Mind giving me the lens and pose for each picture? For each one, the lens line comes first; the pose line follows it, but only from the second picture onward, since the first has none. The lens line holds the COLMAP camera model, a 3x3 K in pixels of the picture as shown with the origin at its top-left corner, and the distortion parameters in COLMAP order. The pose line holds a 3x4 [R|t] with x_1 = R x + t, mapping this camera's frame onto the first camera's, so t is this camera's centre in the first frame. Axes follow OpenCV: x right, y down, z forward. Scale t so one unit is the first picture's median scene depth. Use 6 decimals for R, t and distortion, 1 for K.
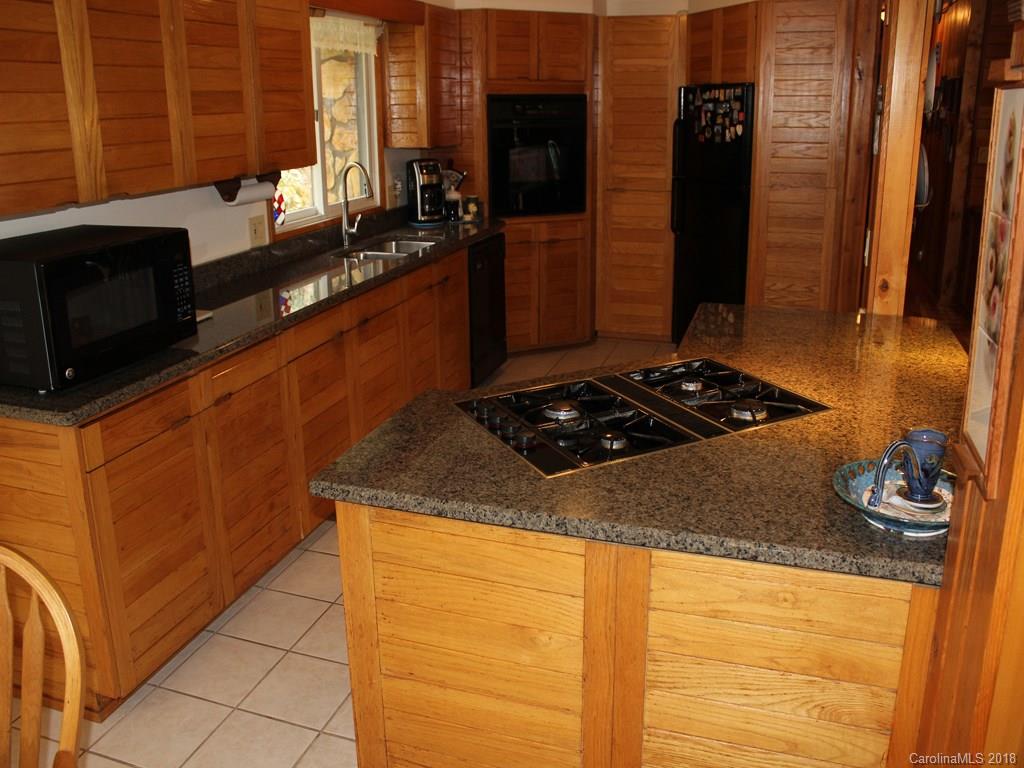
lens RADIAL K [[836.9, 0, 510.9], [0, 836.9, 311.5], [0, 0, 1]] dist [-0.138035, 0.107084]
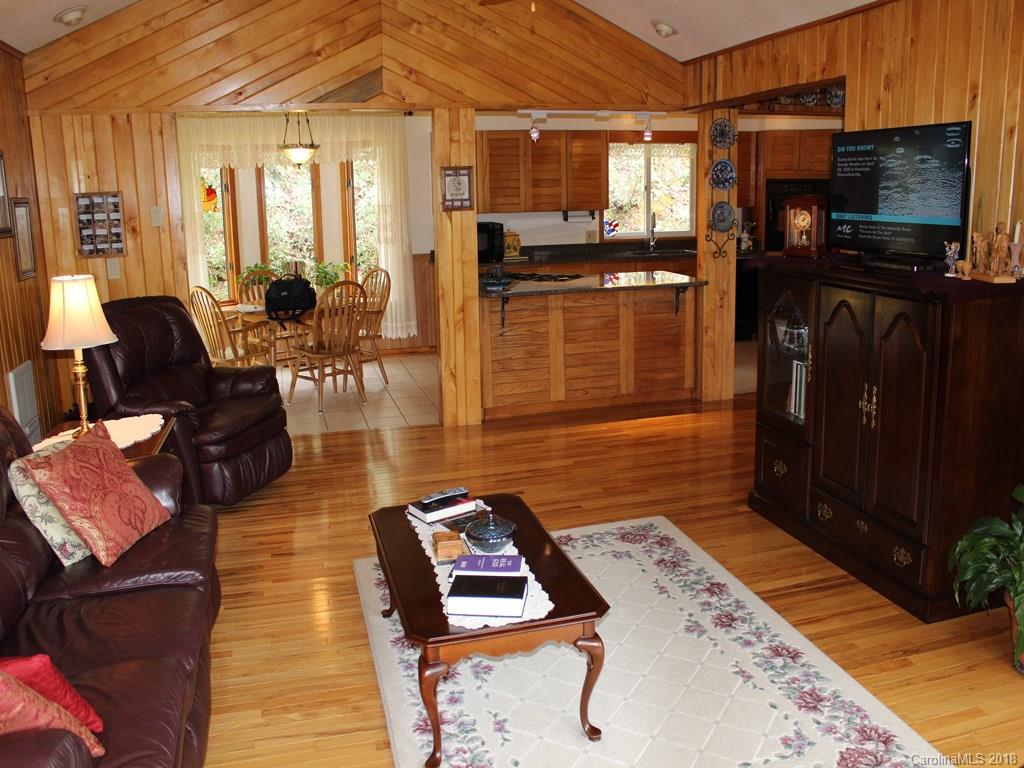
lens RADIAL K [[836.9, 0, 510.9], [0, 836.9, 311.5], [0, 0, 1]] dist [-0.138035, 0.107084]
pose [[0.573983, 0.136265, -0.807450, 2.134028], [-0.192469, 0.980883, 0.028716, 0.120267], [0.795927, 0.138926, 0.589236, -0.759596]]
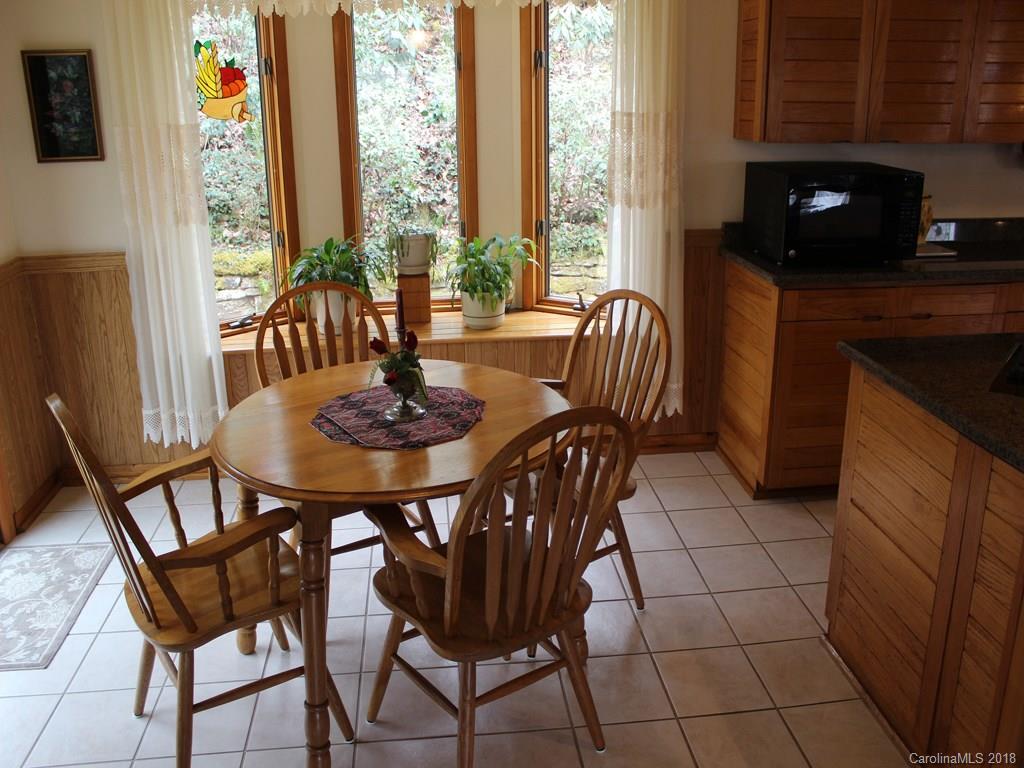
lens RADIAL K [[836.9, 0, 510.9], [0, 836.9, 311.5], [0, 0, 1]] dist [-0.138035, 0.107084]
pose [[0.423665, 0.259656, -0.867805, 0.483226], [-0.221476, 0.958650, 0.178713, 0.019598], [0.878326, 0.116483, 0.463654, -0.106198]]
